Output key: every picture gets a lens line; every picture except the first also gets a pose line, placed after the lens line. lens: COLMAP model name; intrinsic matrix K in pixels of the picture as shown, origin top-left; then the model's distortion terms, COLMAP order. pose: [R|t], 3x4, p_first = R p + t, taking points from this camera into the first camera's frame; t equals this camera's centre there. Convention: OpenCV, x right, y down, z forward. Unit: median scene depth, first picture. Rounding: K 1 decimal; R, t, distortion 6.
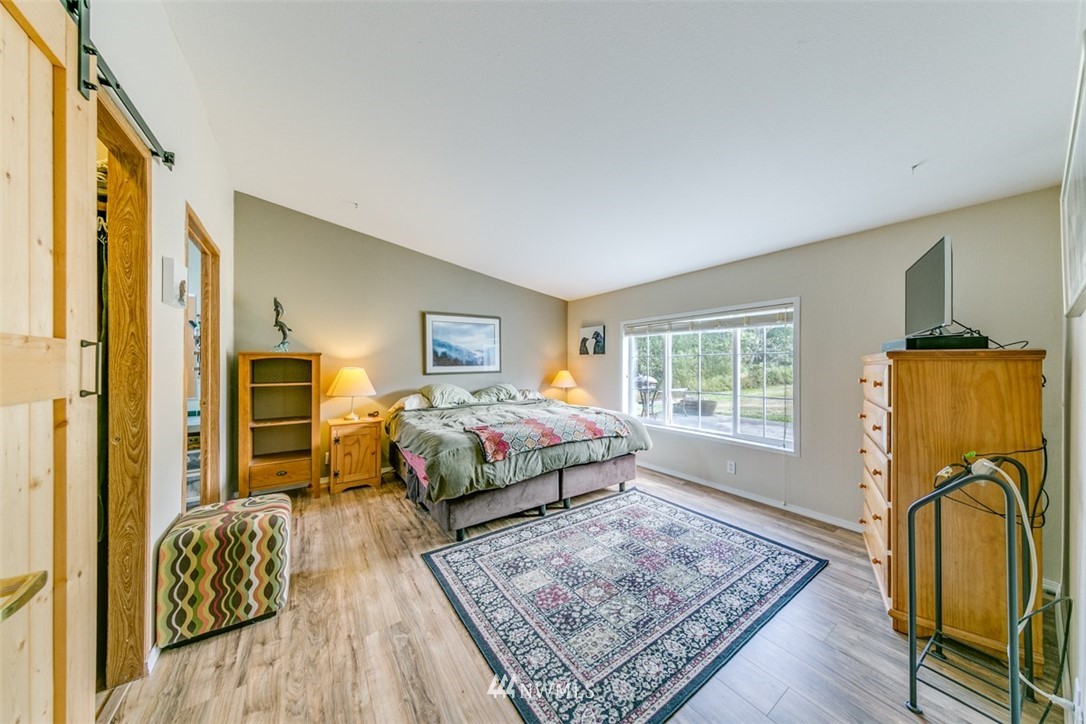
lens RADIAL K [[344.2, 0, 544.0], [0, 344.2, 364.3], [0, 0, 1]] dist [0.000322, -0.000009]
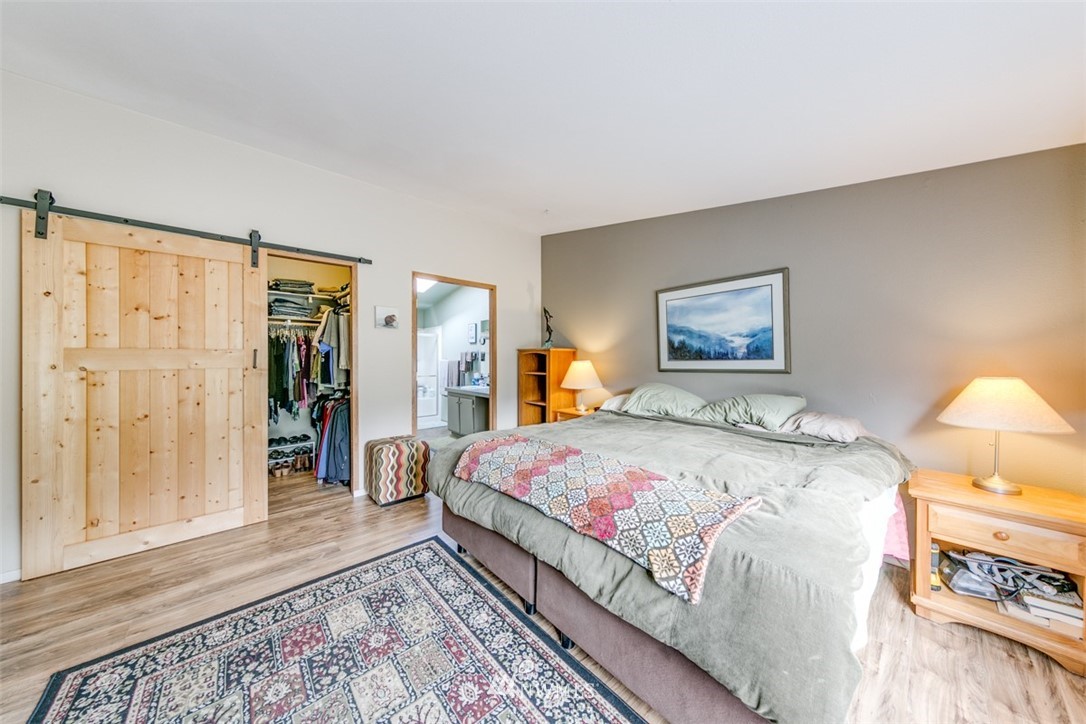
lens RADIAL K [[345.0, 0, 541.6], [0, 345.0, 358.7], [0, 0, 1]] dist [0.001174, 0.000108]
pose [[0.116628, -0.000916, -0.993175, 0.538406], [-0.001417, 0.999998, -0.001088, 0.003959], [0.993175, 0.001534, 0.116626, 0.870819]]
